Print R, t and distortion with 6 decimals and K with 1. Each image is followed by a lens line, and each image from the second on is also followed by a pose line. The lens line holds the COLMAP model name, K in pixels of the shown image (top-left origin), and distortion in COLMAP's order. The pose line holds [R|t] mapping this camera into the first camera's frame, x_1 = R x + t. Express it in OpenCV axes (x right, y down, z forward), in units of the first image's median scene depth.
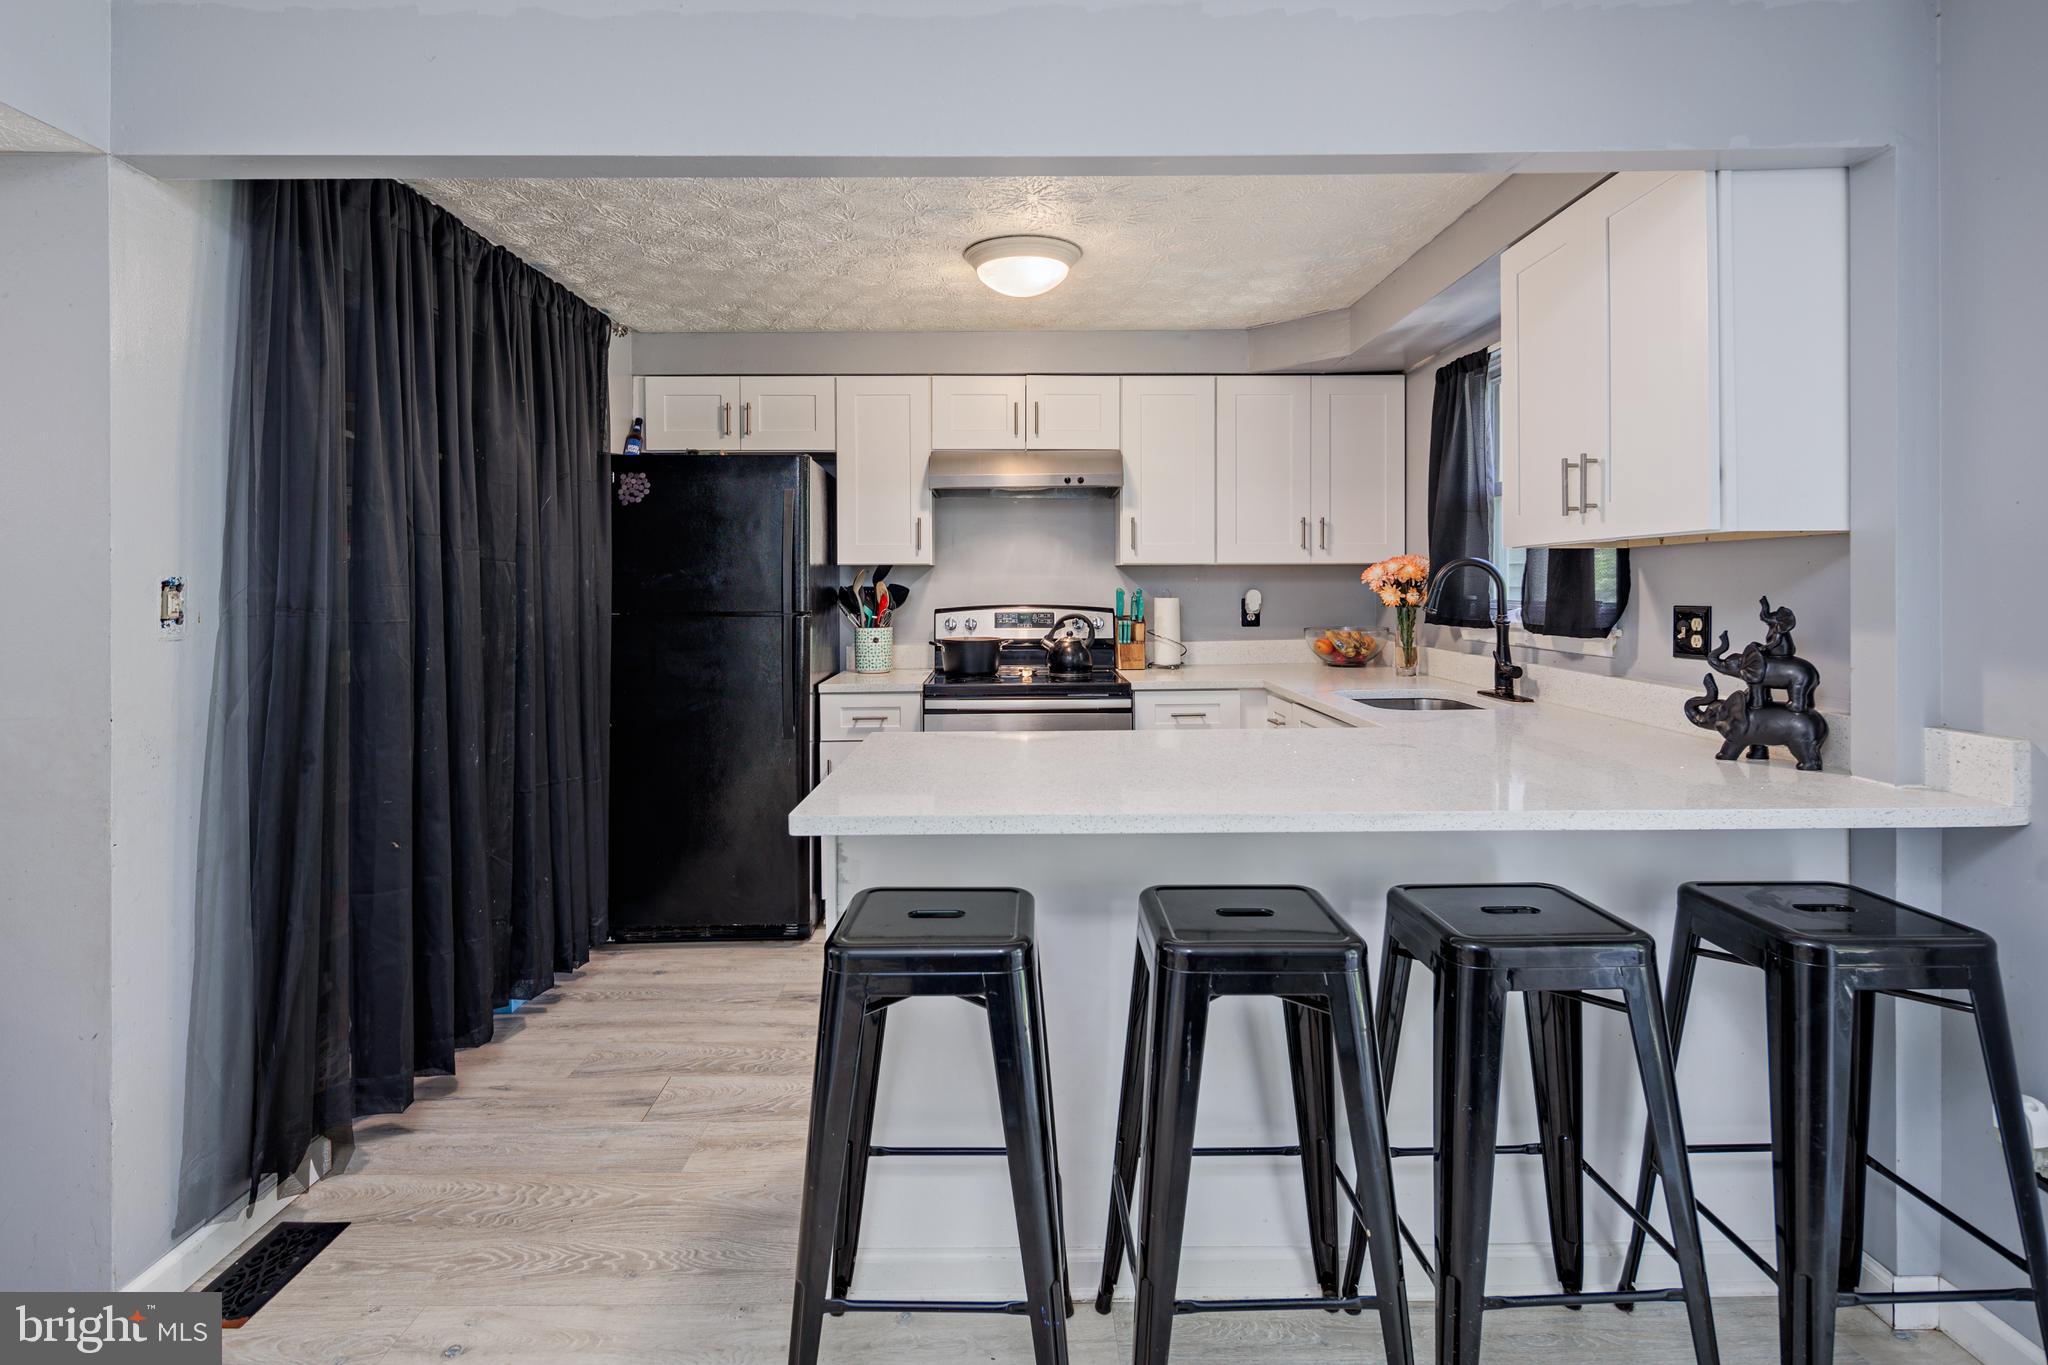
lens RADIAL K [[996.2, 0, 1014.8], [0, 996.2, 585.0], [0, 0, 1]] dist [0.001044, -0.000440]
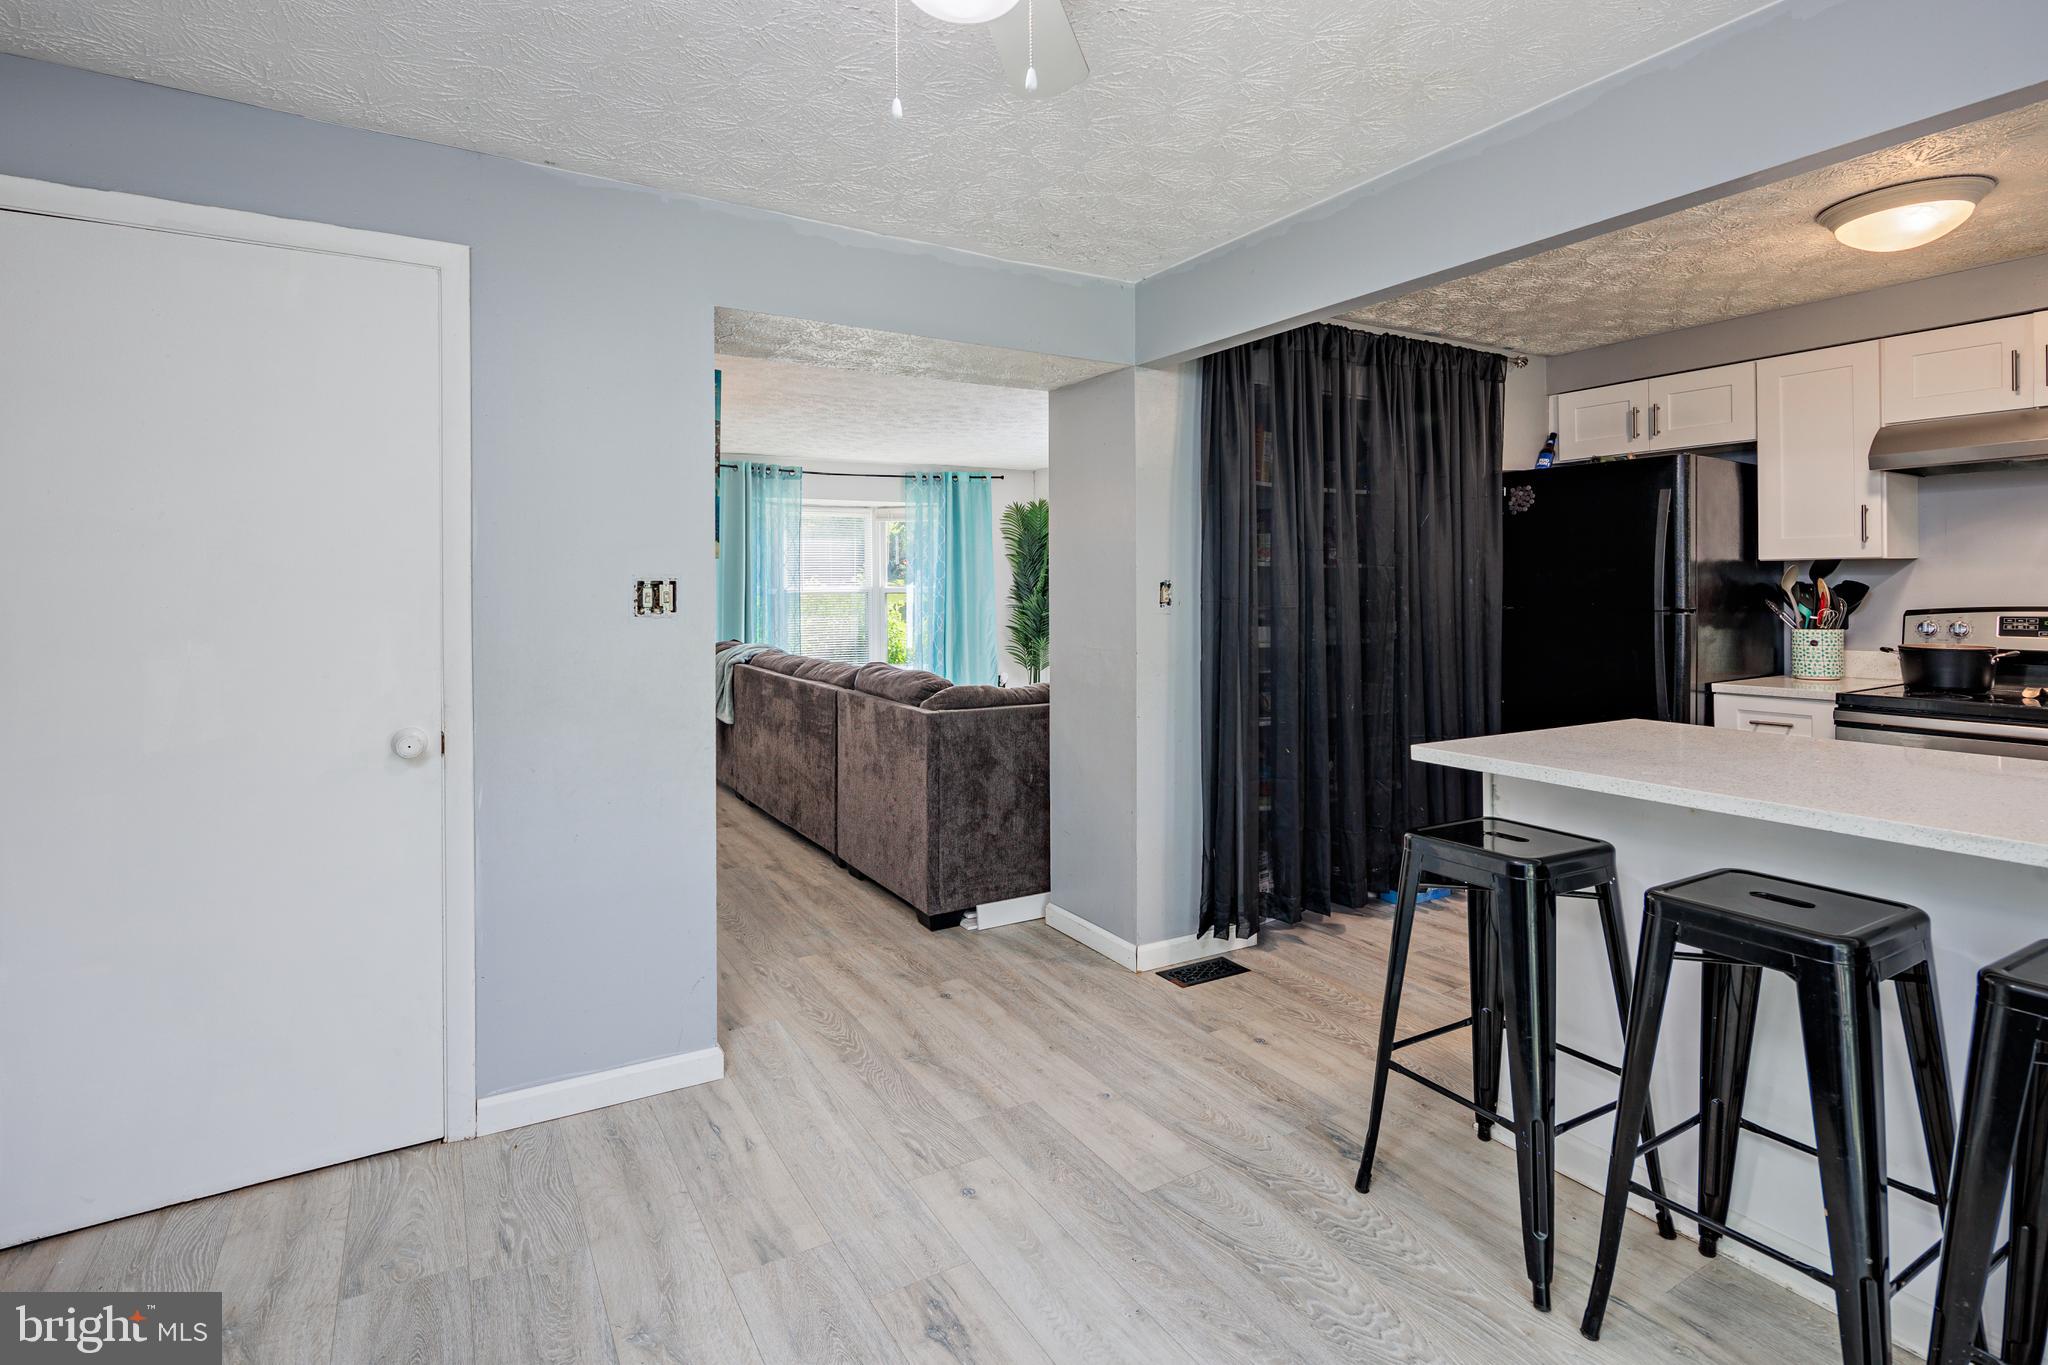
lens RADIAL K [[1005.5, 0, 1020.7], [0, 1005.5, 585.4], [0, 0, 1]] dist [0.008324, -0.000010]
pose [[0.508181, 0.000906, -0.861250, 0.328987], [0.003735, 0.999988, 0.003255, -0.002911], [0.861242, -0.004871, 0.508172, -0.098628]]
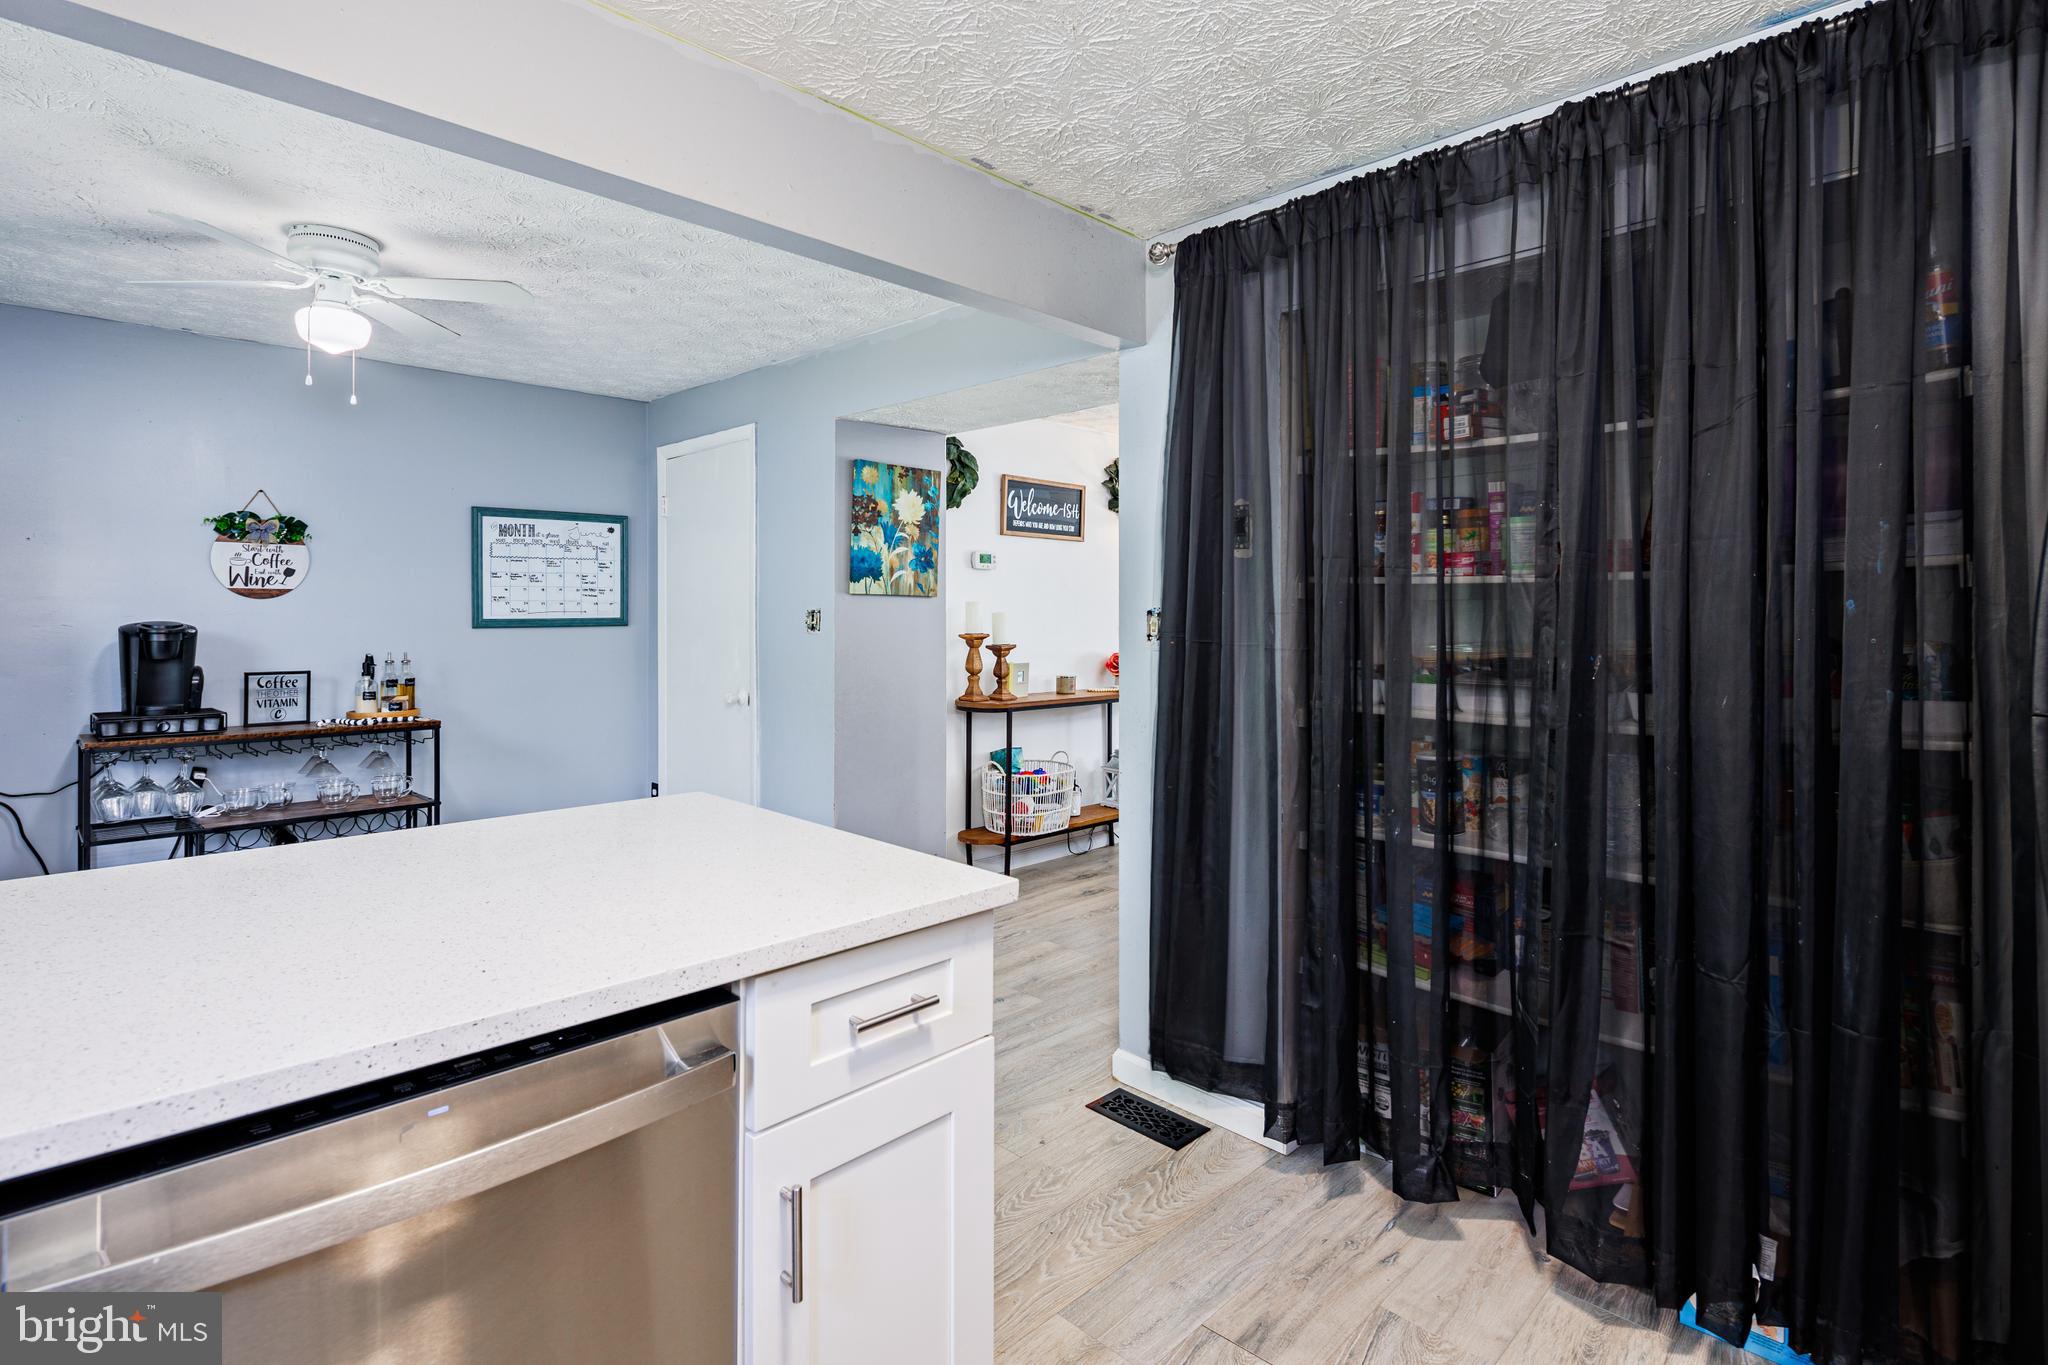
lens RADIAL K [[1011.7, 0, 1014.3], [0, 1011.7, 616.8], [0, 0, 1]] dist [-0.001361, -0.000403]
pose [[-0.723951, 0.002703, -0.689846, 0.172069], [0.003518, 0.999994, 0.000226, 0.002733], [0.689843, -0.002263, -0.723956, 0.989819]]
